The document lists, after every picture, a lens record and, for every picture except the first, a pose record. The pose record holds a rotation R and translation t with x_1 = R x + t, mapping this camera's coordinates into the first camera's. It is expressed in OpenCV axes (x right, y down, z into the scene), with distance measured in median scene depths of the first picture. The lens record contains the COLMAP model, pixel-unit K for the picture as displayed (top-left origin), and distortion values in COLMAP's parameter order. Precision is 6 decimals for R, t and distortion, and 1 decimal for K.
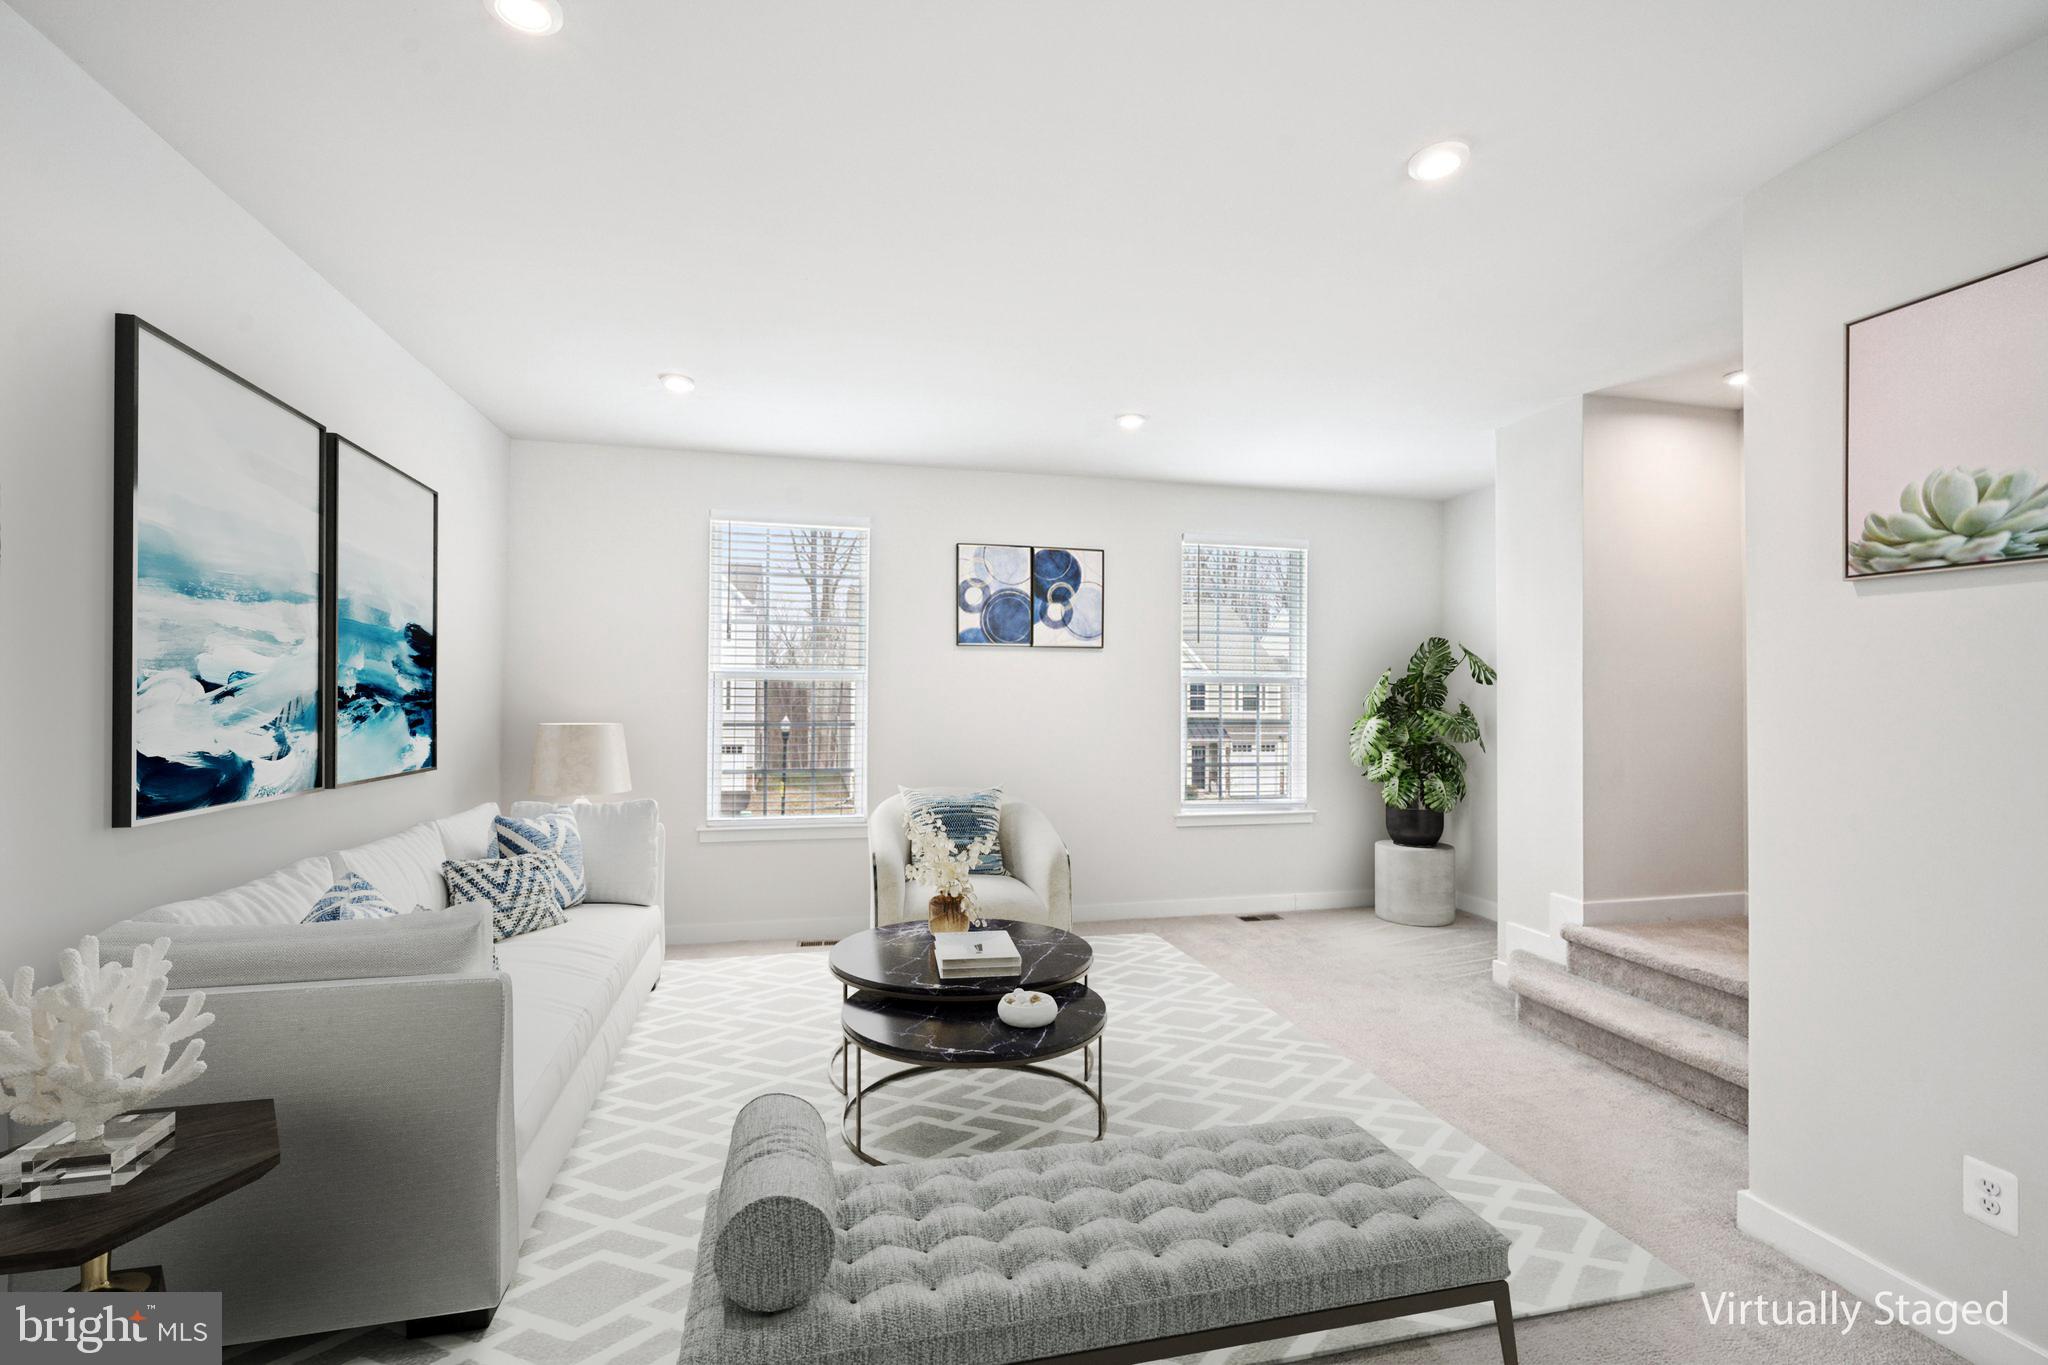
lens RADIAL K [[898.0, 0, 1019.0], [0, 898.0, 687.6], [0, 0, 1]] dist [-0.002154, 0.000620]
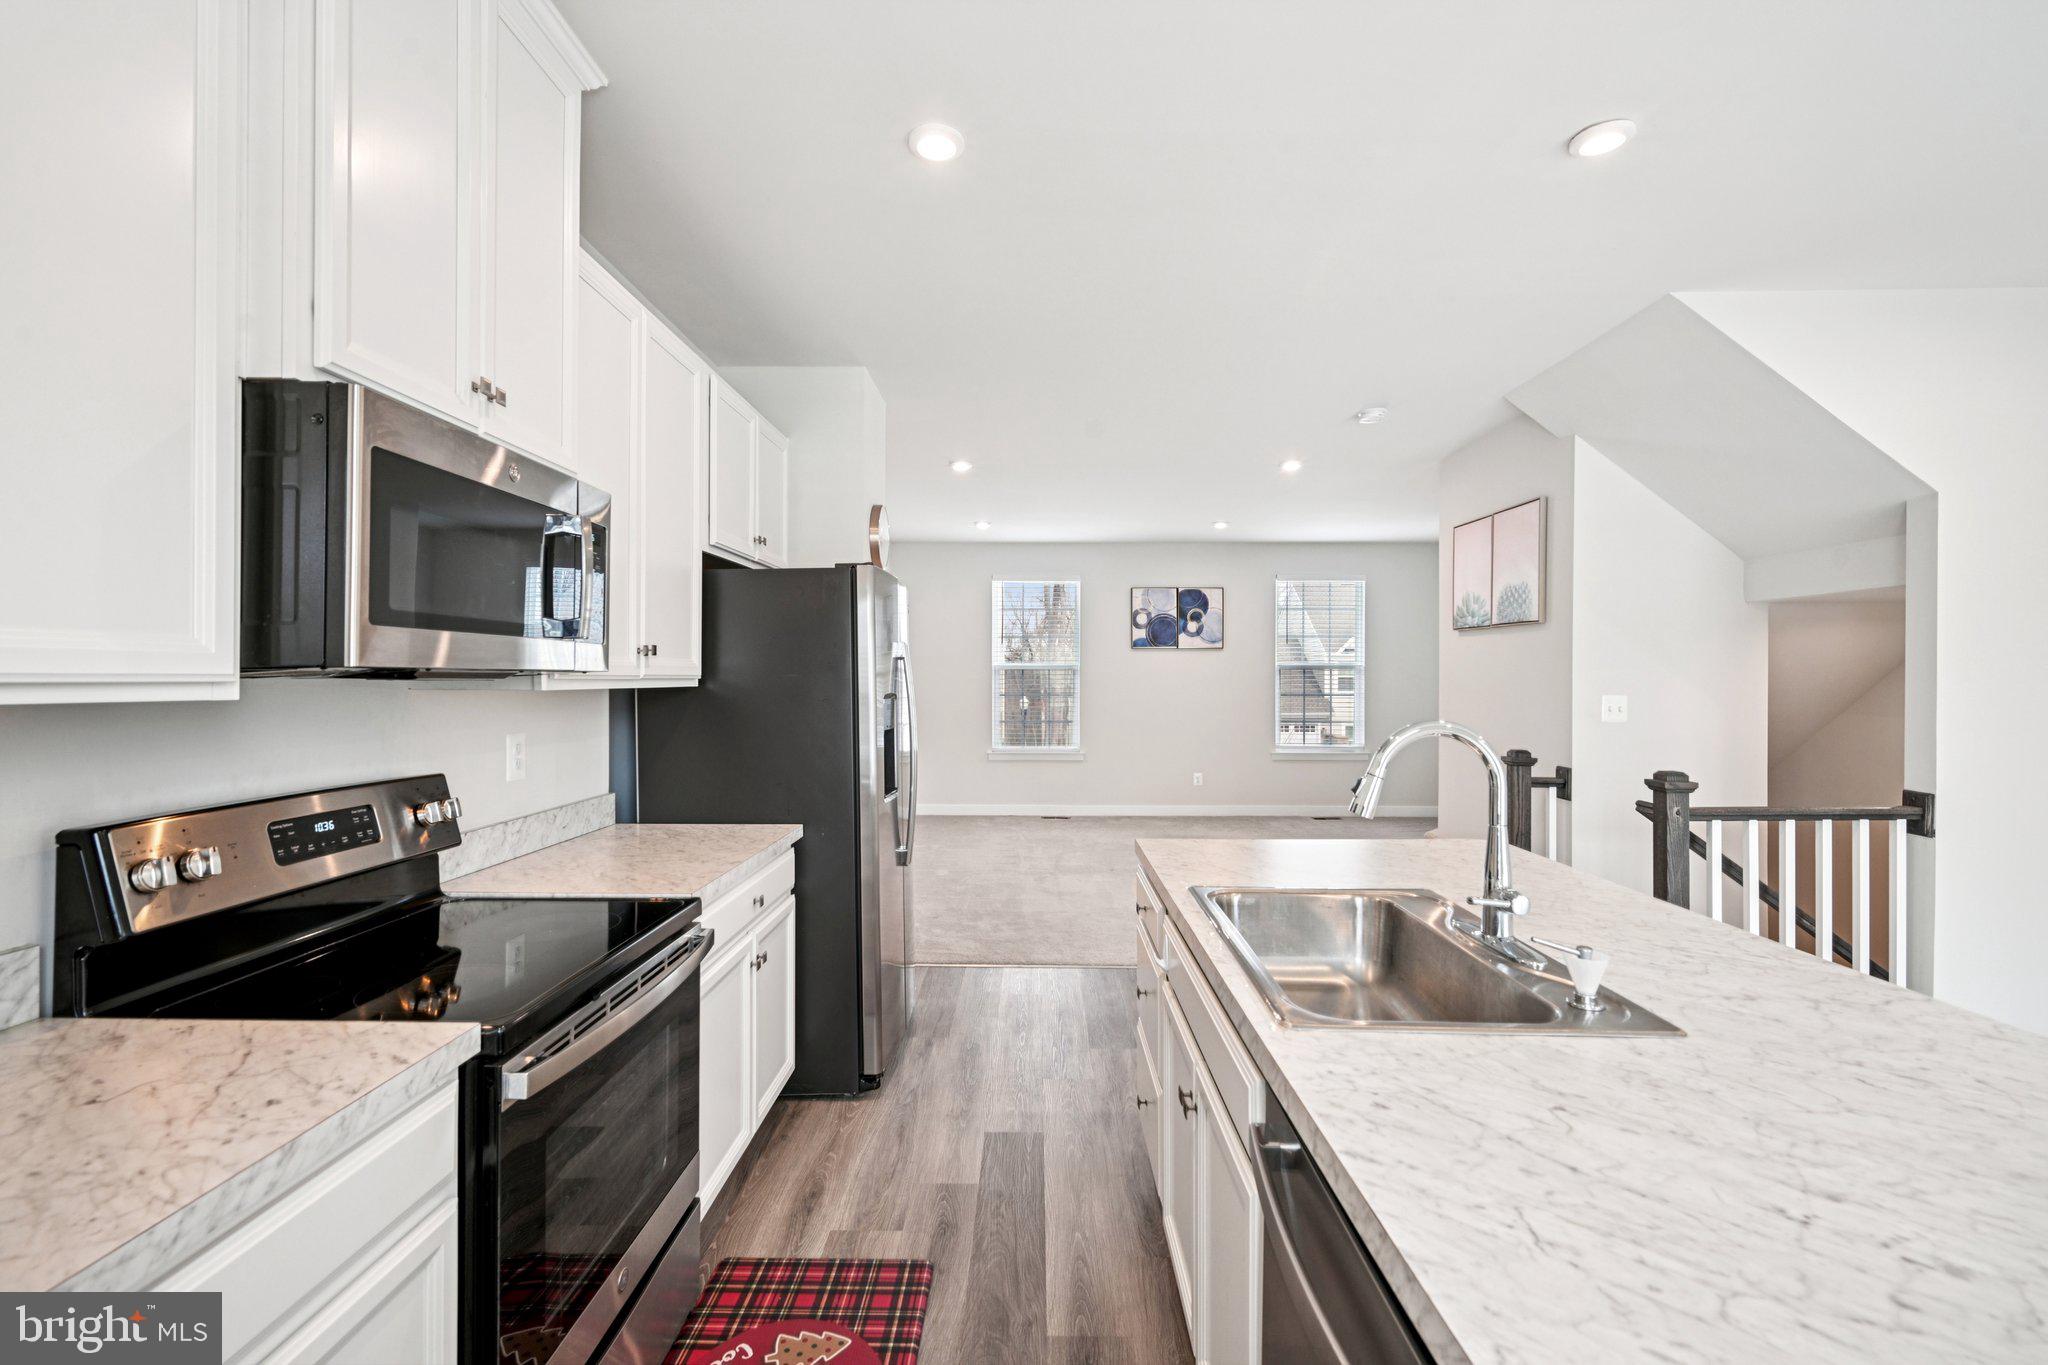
lens RADIAL K [[898.0, 0, 1025.3], [0, 898.0, 678.9], [0, 0, 1]] dist [-0.002154, 0.000620]
pose [[0.968623, -0.003008, -0.248516, 0.155214], [0.005534, 0.999940, 0.009468, -0.006444], [0.248473, -0.010547, 0.968582, -0.681284]]
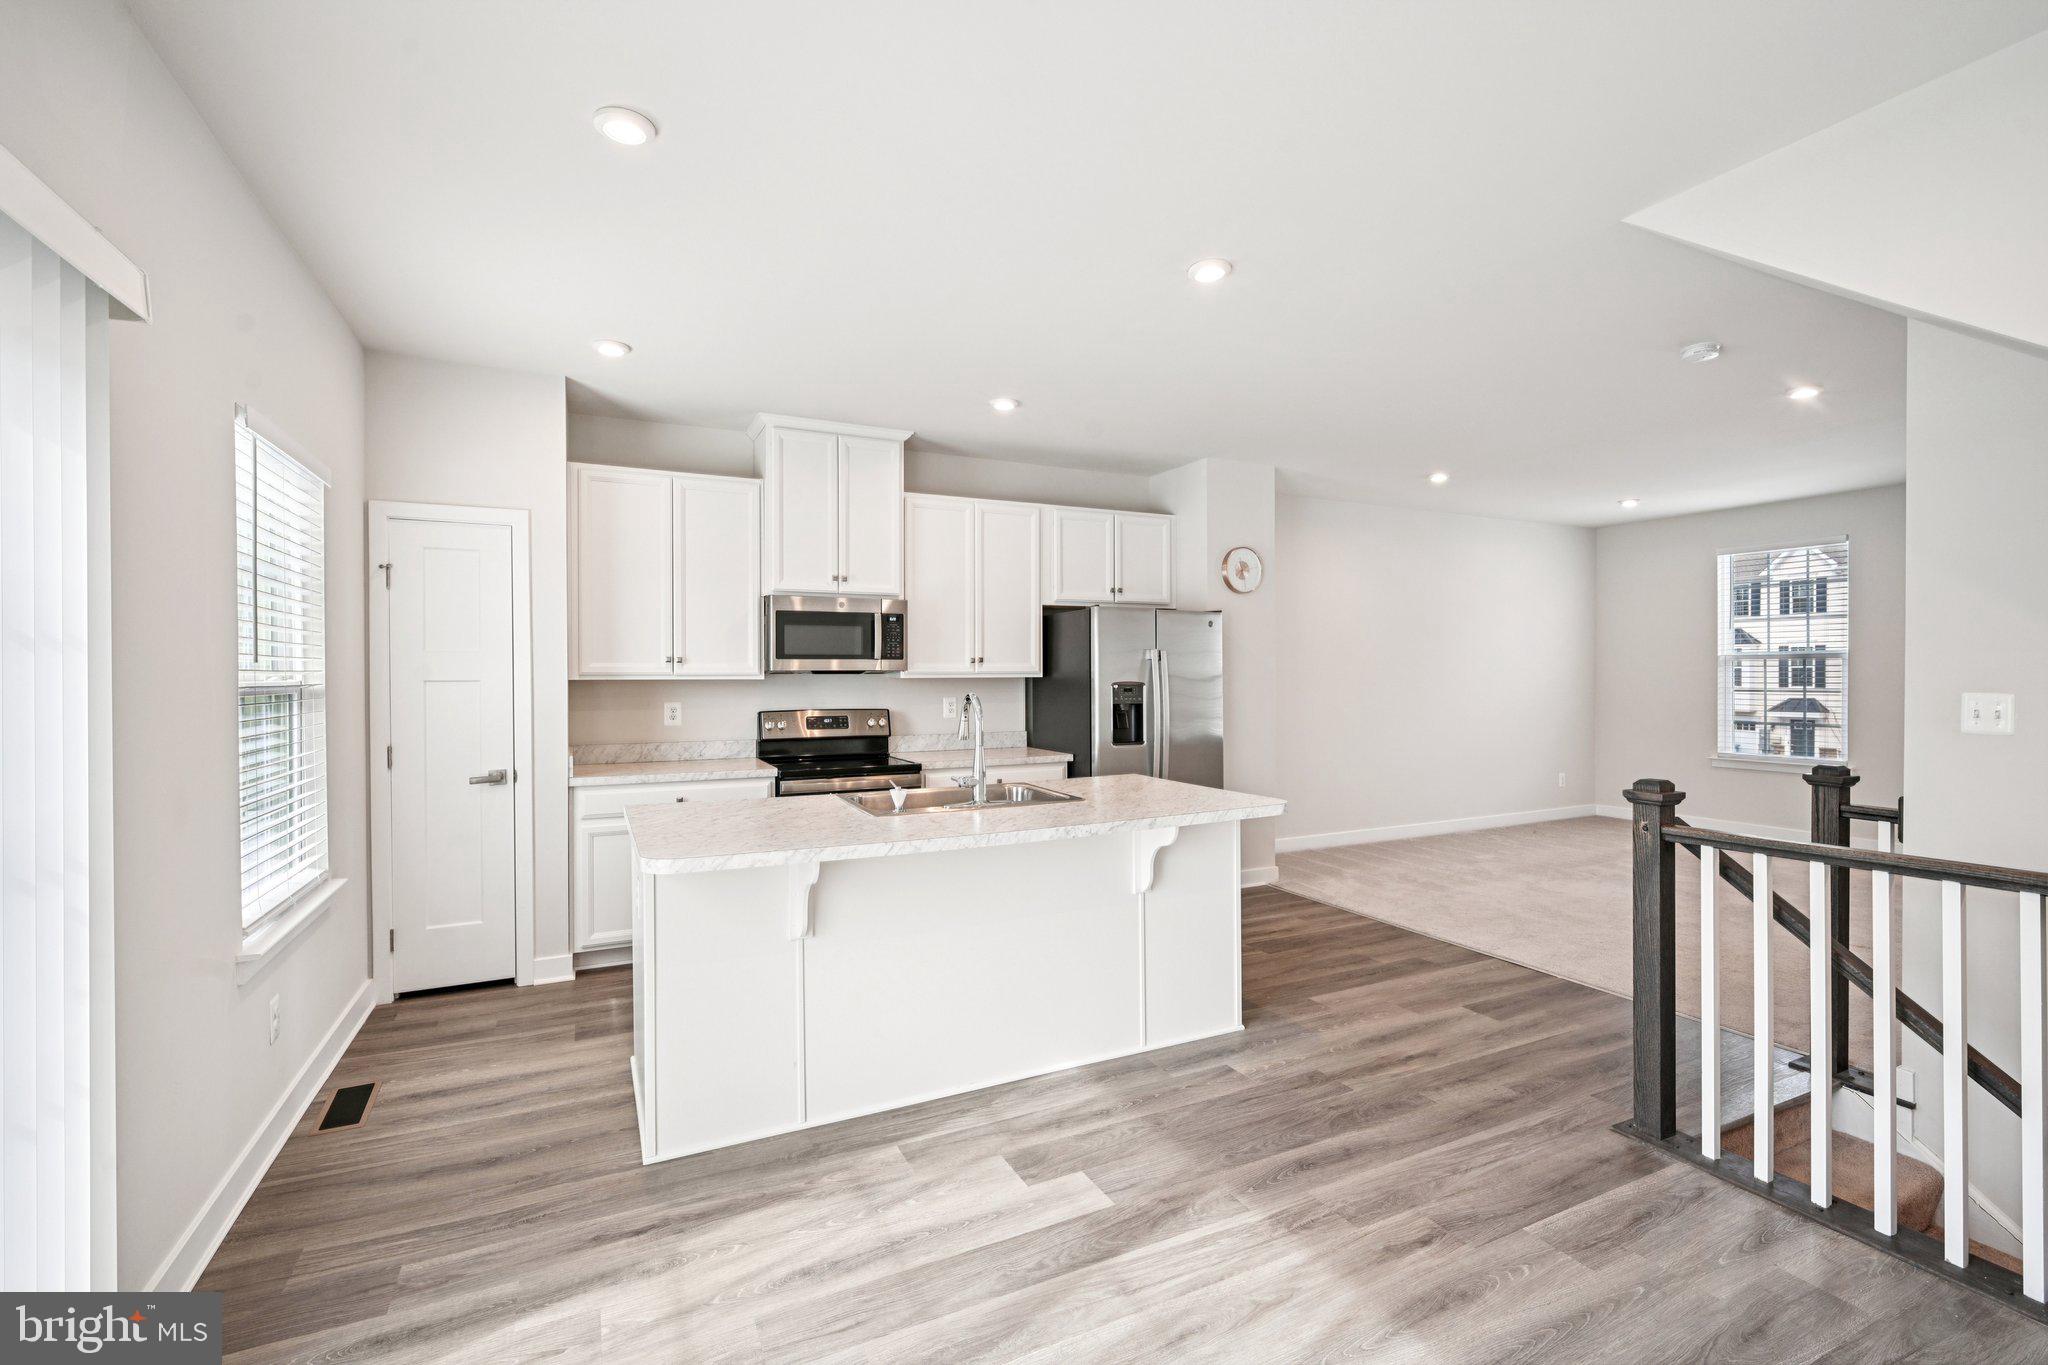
lens RADIAL K [[898.0, 0, 1025.4], [0, 898.0, 676.9], [0, 0, 1]] dist [-0.002154, 0.000620]
pose [[0.216930, -0.001055, -0.976187, 0.832592], [0.014431, 0.999894, 0.002127, -0.000384], [0.976081, -0.014548, 0.216922, -0.448340]]
